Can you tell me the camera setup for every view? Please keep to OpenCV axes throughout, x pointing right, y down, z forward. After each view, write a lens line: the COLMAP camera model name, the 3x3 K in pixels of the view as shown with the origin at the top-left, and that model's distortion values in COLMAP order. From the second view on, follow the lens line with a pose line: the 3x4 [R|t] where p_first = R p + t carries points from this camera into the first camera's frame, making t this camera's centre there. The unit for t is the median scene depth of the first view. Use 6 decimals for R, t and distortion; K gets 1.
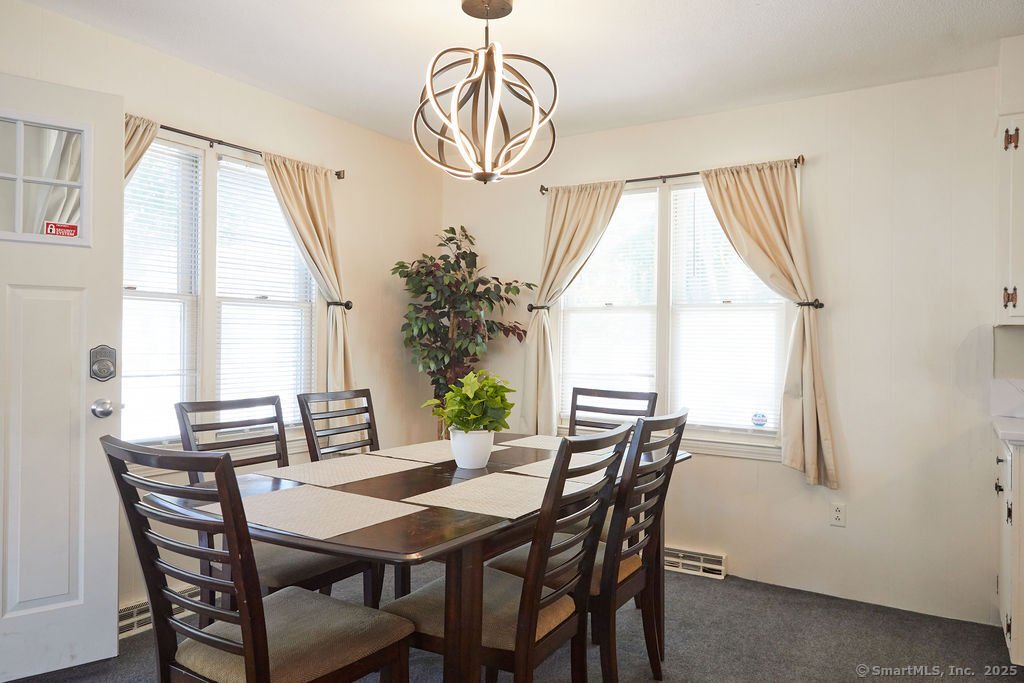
lens RADIAL K [[702.5, 0, 512.0], [0, 702.5, 341.5], [0, 0, 1]] dist [-0.024623, -0.000827]
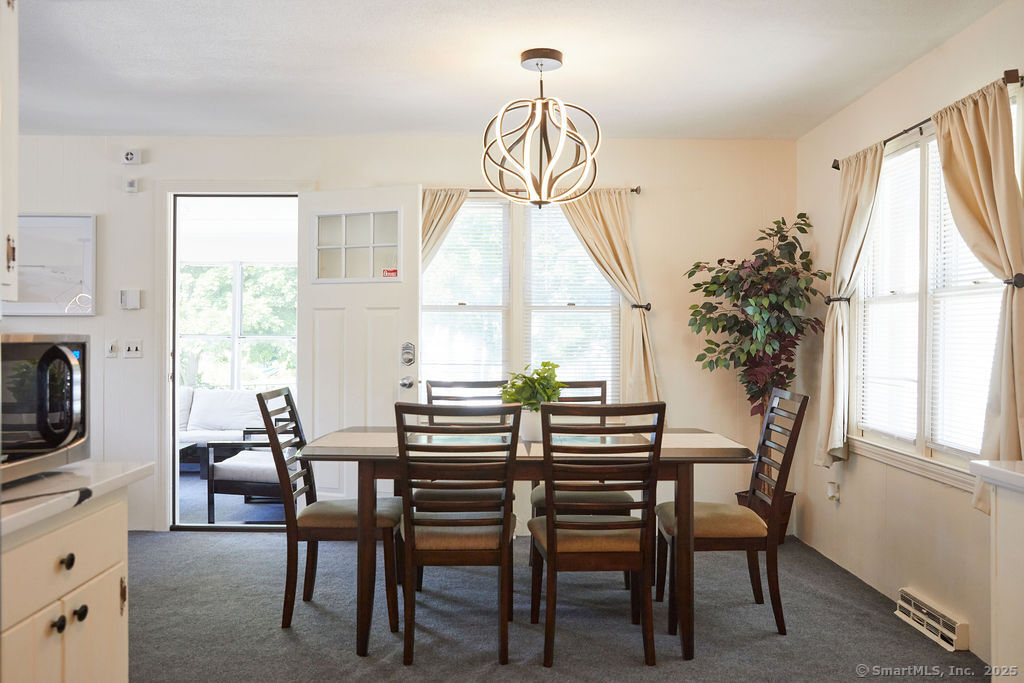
lens RADIAL K [[801.6, 0, 512.0], [0, 801.6, 341.5], [0, 0, 1]] dist [-0.004207, -0.001538]
pose [[0.548736, -0.004911, -0.835981, 0.776953], [0.003315, 0.999988, -0.003699, 0.007576], [0.835989, -0.000742, 0.548746, 0.133434]]
